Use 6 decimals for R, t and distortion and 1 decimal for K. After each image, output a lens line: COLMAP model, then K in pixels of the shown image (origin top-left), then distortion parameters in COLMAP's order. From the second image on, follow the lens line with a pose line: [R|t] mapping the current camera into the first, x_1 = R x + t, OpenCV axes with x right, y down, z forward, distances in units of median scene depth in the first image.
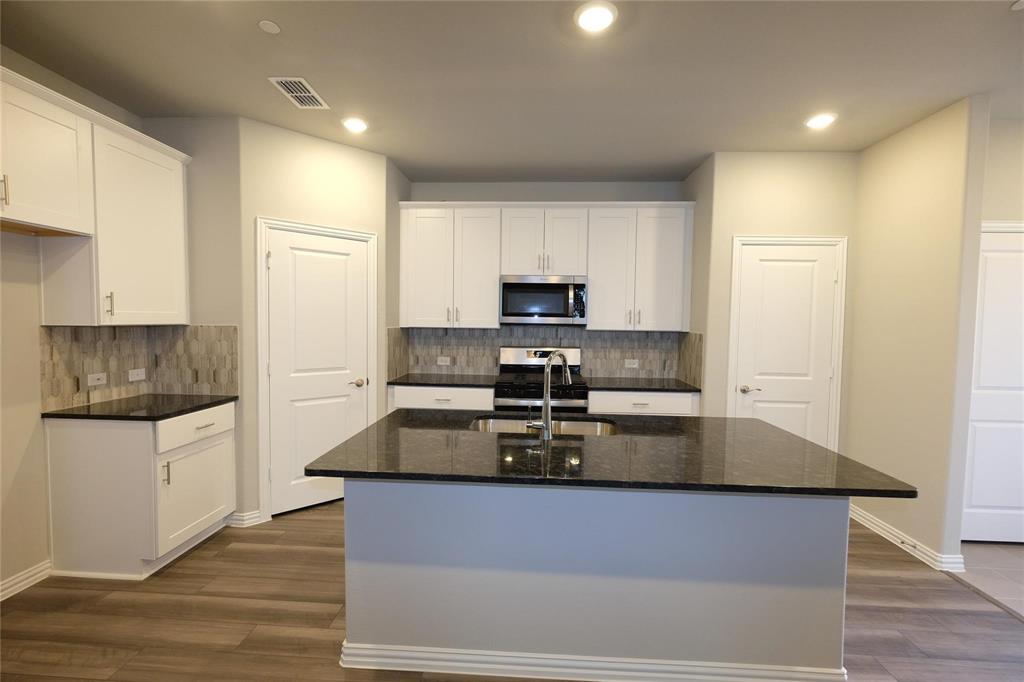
lens RADIAL K [[445.3, 0, 510.0], [0, 445.3, 341.7], [0, 0, 1]] dist [-0.003110, -0.000485]
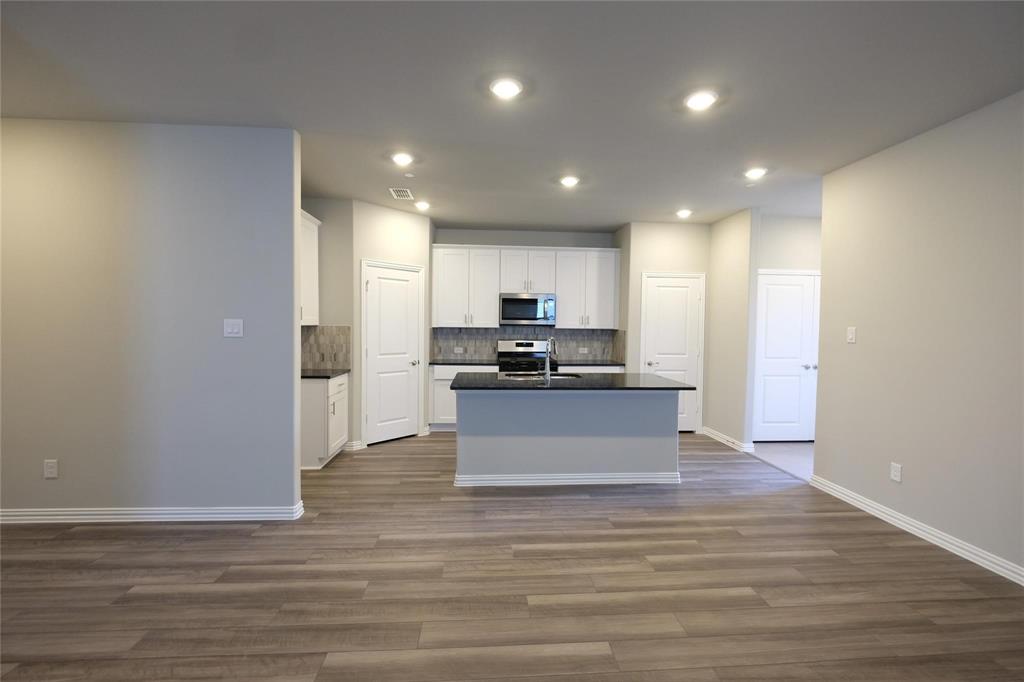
lens RADIAL K [[446.5, 0, 512.0], [0, 446.5, 341.0], [0, 0, 1]] dist [-0.004237, 0.000194]
pose [[0.992108, -0.007796, 0.125140, -0.201814], [0.008845, 0.999930, -0.007827, 0.032855], [-0.125070, 0.008872, 0.992108, -0.616214]]
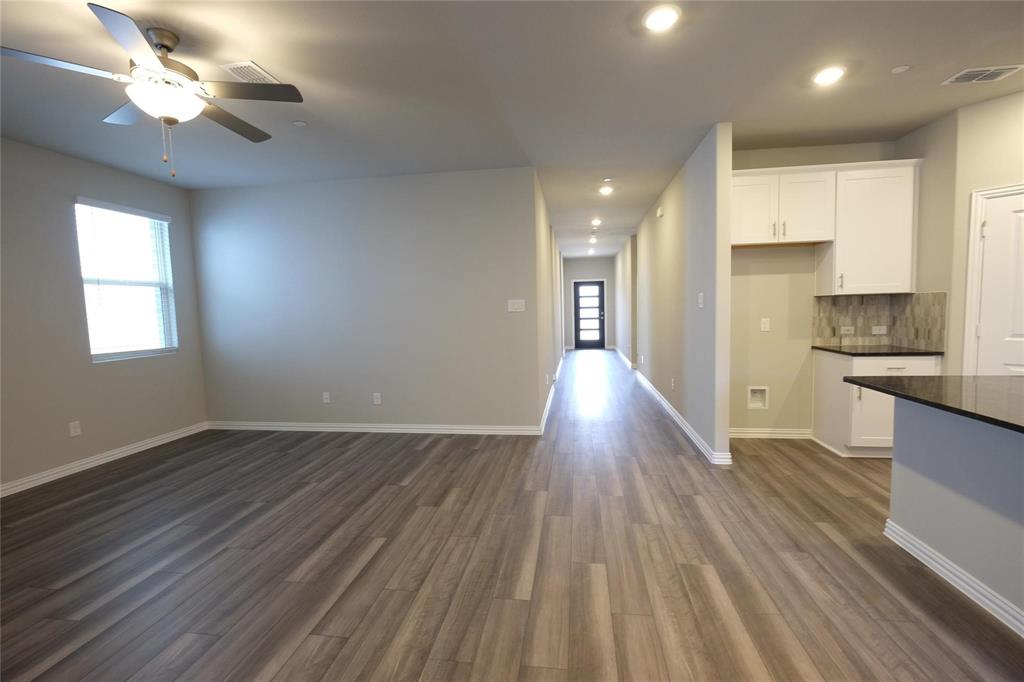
lens RADIAL K [[446.5, 0, 512.0], [0, 446.5, 341.0], [0, 0, 1]] dist [-0.004237, 0.000194]
pose [[-0.089016, 0.063892, -0.993979, 0.577004], [-0.020791, 0.997604, 0.065987, 0.034581], [0.995813, 0.026540, -0.087474, -0.026548]]
